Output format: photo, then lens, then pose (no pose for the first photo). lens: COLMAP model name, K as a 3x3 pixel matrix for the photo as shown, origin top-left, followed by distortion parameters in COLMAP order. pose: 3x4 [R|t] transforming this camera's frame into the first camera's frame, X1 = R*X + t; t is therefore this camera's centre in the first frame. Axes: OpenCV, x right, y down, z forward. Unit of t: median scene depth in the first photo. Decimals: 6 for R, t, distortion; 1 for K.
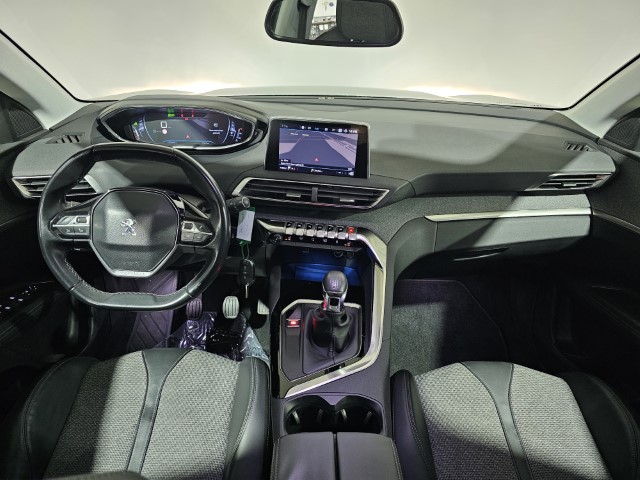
lens RADIAL K [[424.6, 0, 320.0], [0, 424.6, 240.0], [0, 0, 1]] dist [0.025711, -0.001004]
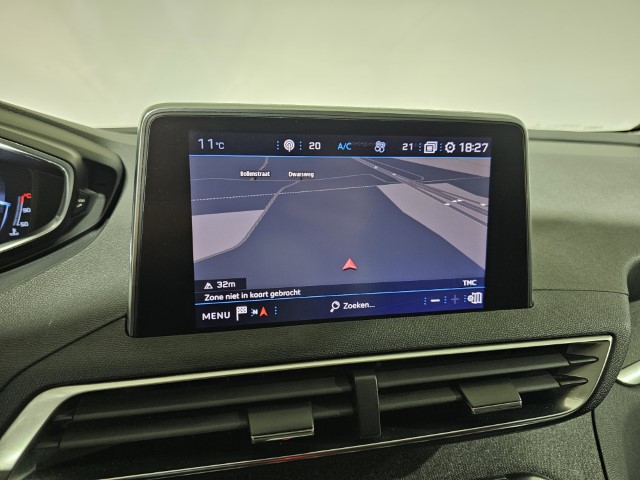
lens RADIAL K [[445.4, 0, 320.0], [0, 445.4, 240.0], [0, 0, 1]] dist [-0.002976, -0.001030]
pose [[0.936888, -0.110498, 0.331709, -0.110861], [0.173058, 0.970932, -0.165356, -0.159425], [-0.303795, 0.212325, 0.928777, 0.739731]]
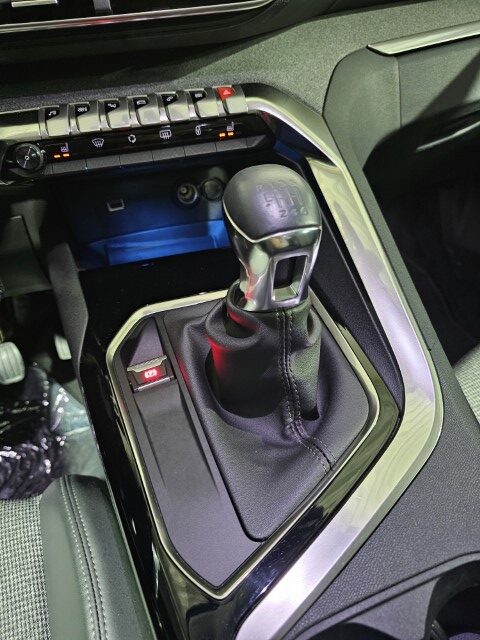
lens RADIAL K [[434.8, 0, 240.0], [0, 434.8, 320.0], [0, 0, 1]] dist [0.027451, 0.000096]
pose [[0.934631, -0.283053, 0.215282, -0.054792], [0.238271, 0.947829, 0.211771, 0.089068], [-0.263993, -0.146632, 0.953314, 0.606011]]
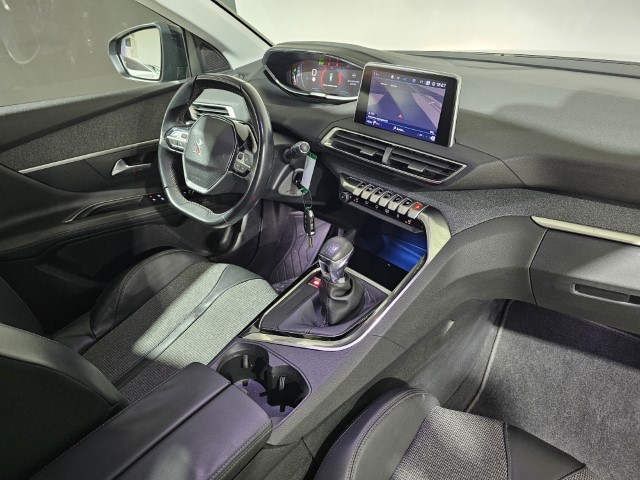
lens RADIAL K [[434.8, 0, 317.3], [0, 434.8, 231.6], [0, 0, 1]] dist [0.027451, 0.000096]
pose [[0.768058, 0.273892, -0.578853, 0.429220], [-0.262435, 0.959152, 0.105621, -0.014700], [0.584136, 0.070789, 0.808563, 0.204911]]
